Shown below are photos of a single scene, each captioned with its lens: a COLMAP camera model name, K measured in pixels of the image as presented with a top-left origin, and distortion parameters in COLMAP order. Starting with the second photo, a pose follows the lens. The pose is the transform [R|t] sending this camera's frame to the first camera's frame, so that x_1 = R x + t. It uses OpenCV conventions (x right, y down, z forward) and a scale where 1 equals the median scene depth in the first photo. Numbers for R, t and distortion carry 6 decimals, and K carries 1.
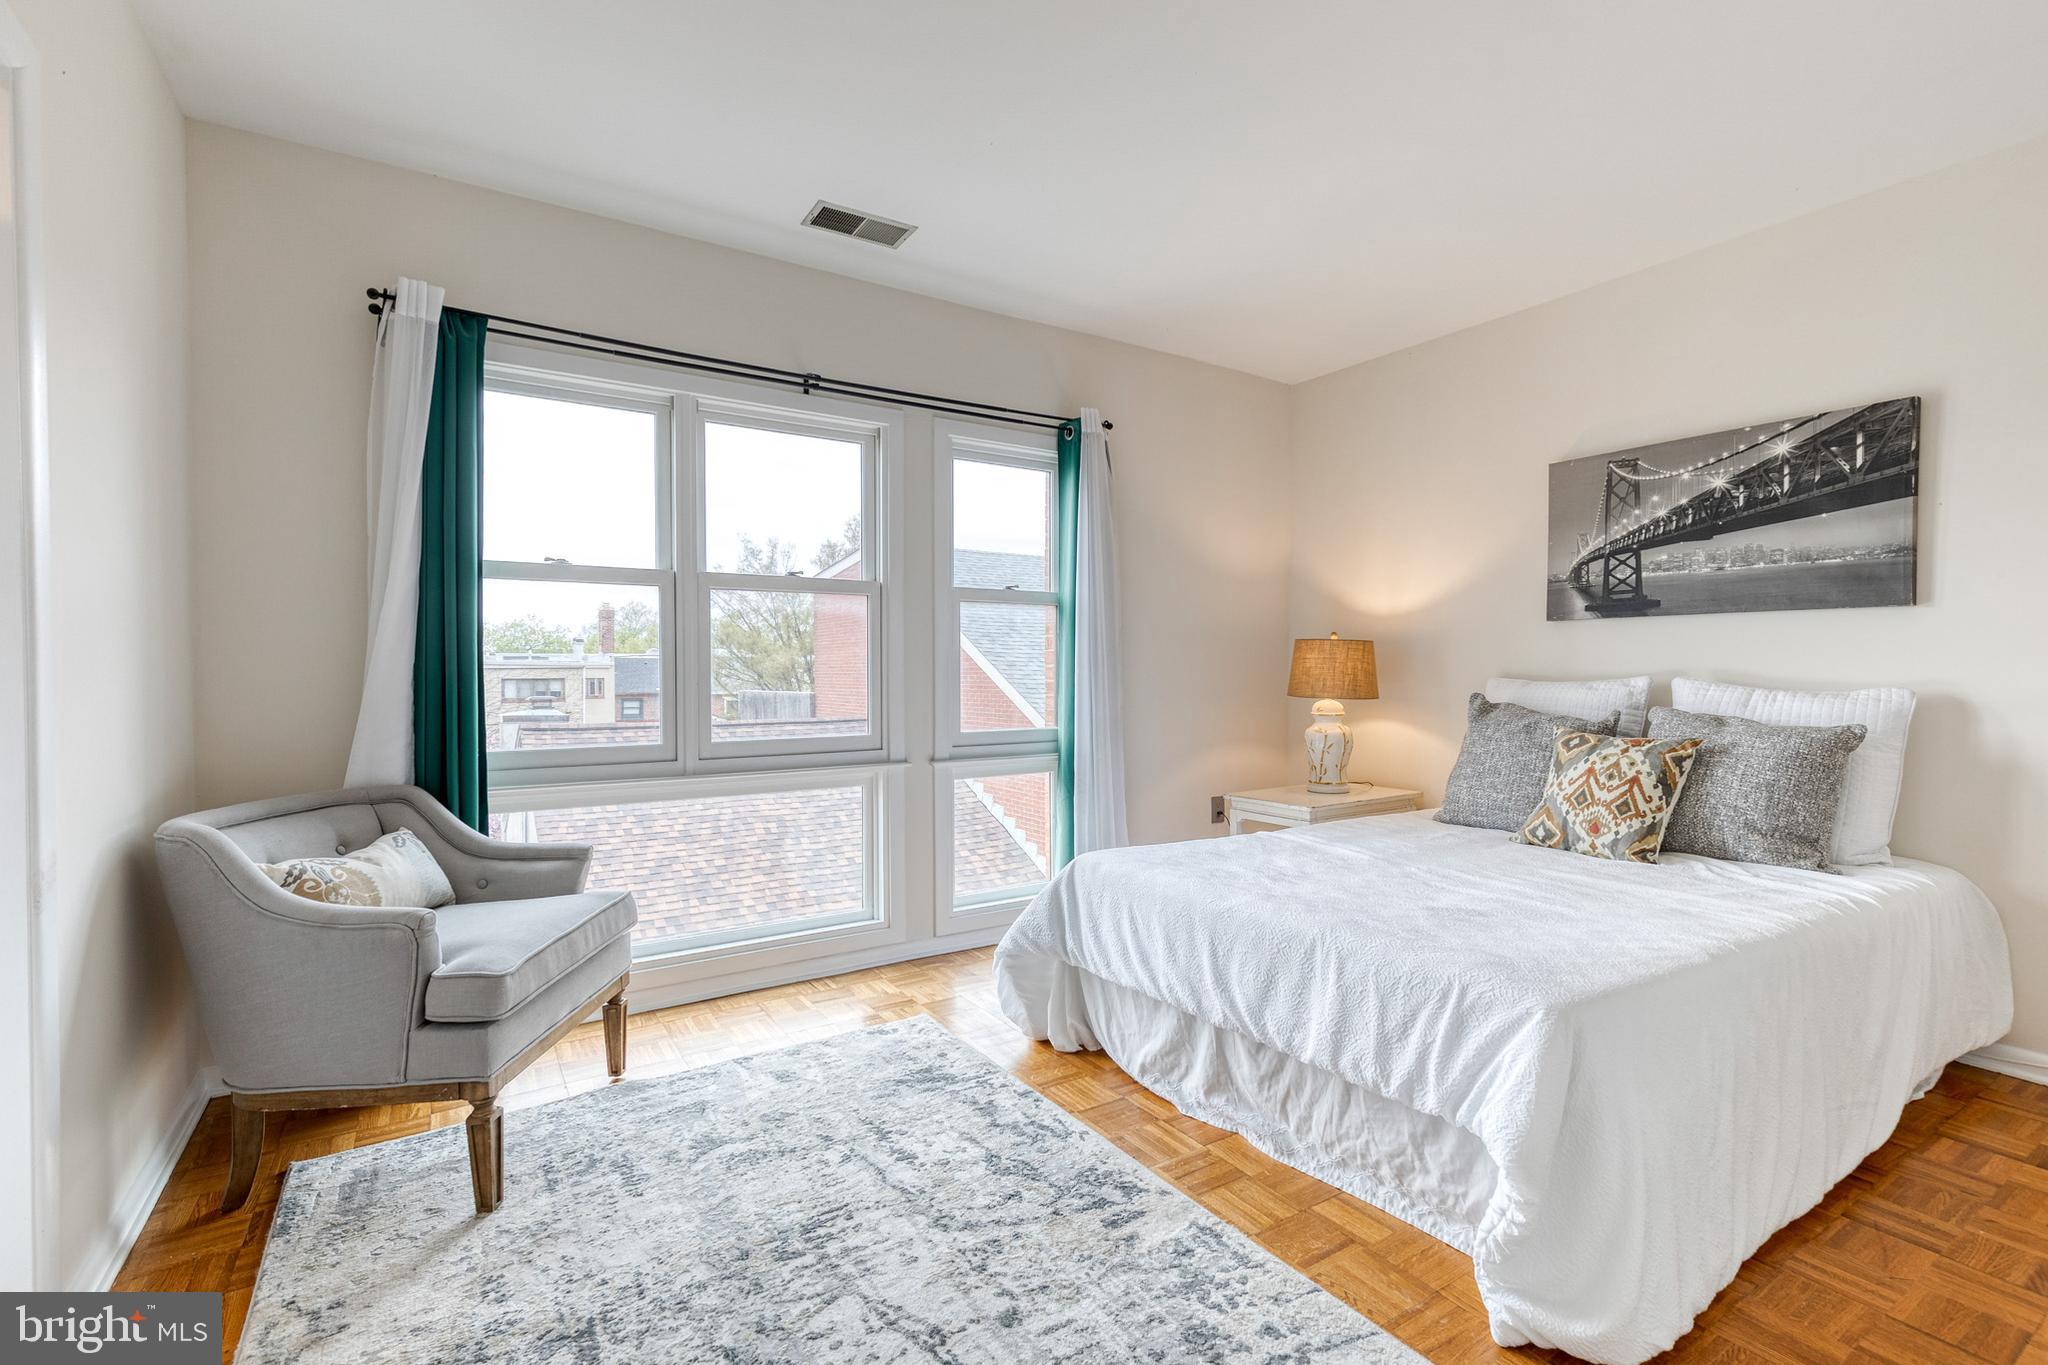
lens RADIAL K [[926.7, 0, 1052.9], [0, 926.7, 678.2], [0, 0, 1]] dist [0.016331, -0.002533]
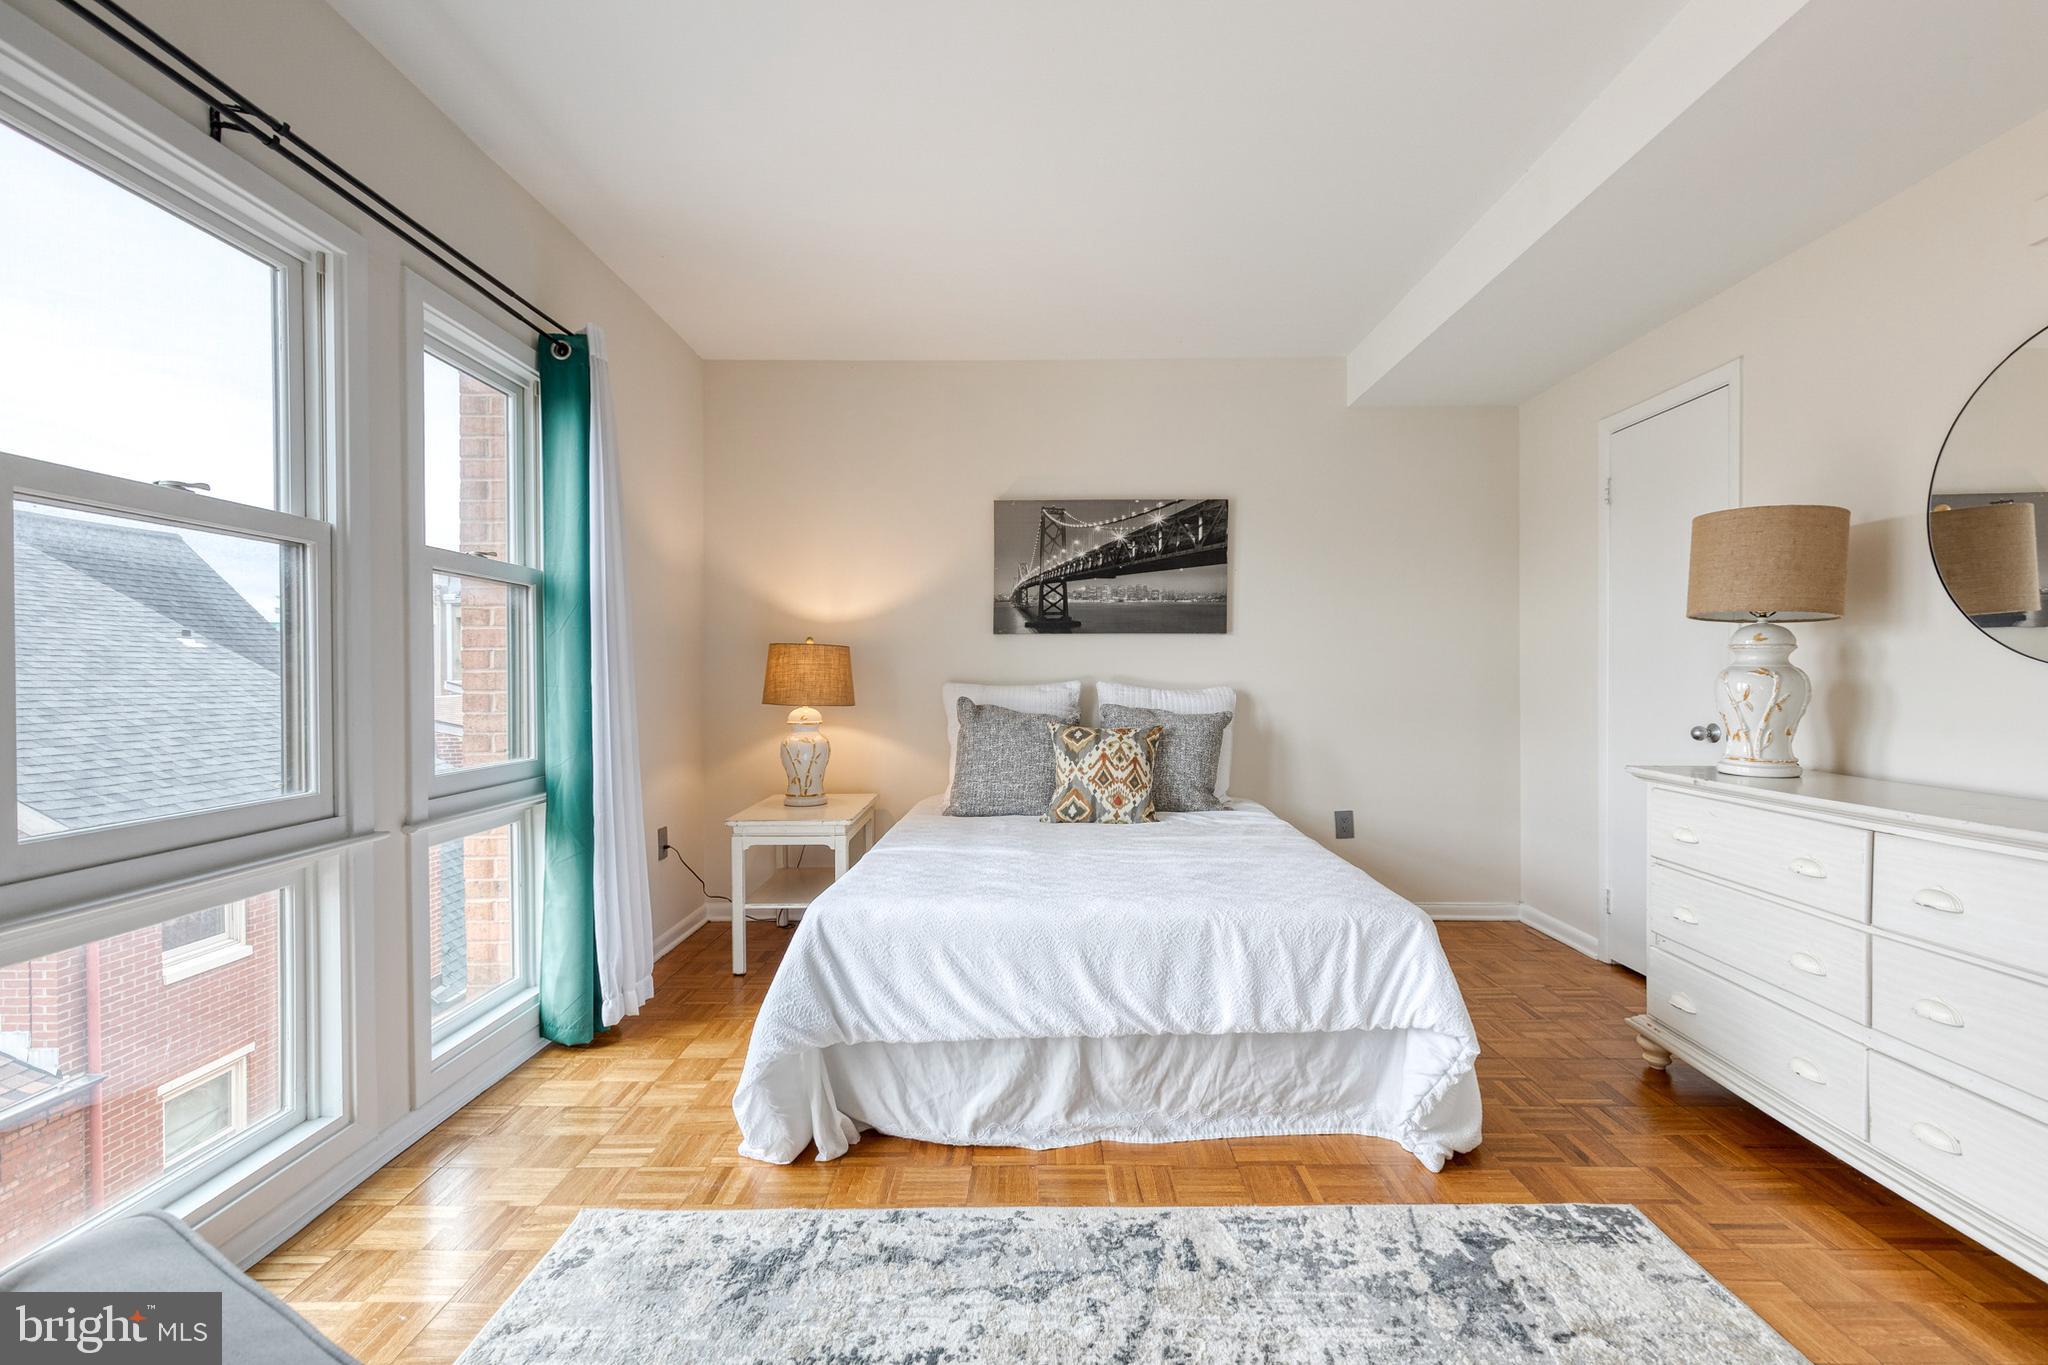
lens RADIAL K [[926.7, 0, 1036.2], [0, 926.7, 680.7], [0, 0, 1]] dist [0.016331, -0.002533]
pose [[0.556635, -0.006027, 0.830735, -0.545421], [0.010457, 0.999945, 0.000248, -0.003294], [-0.830692, 0.008549, 0.556667, 0.409760]]
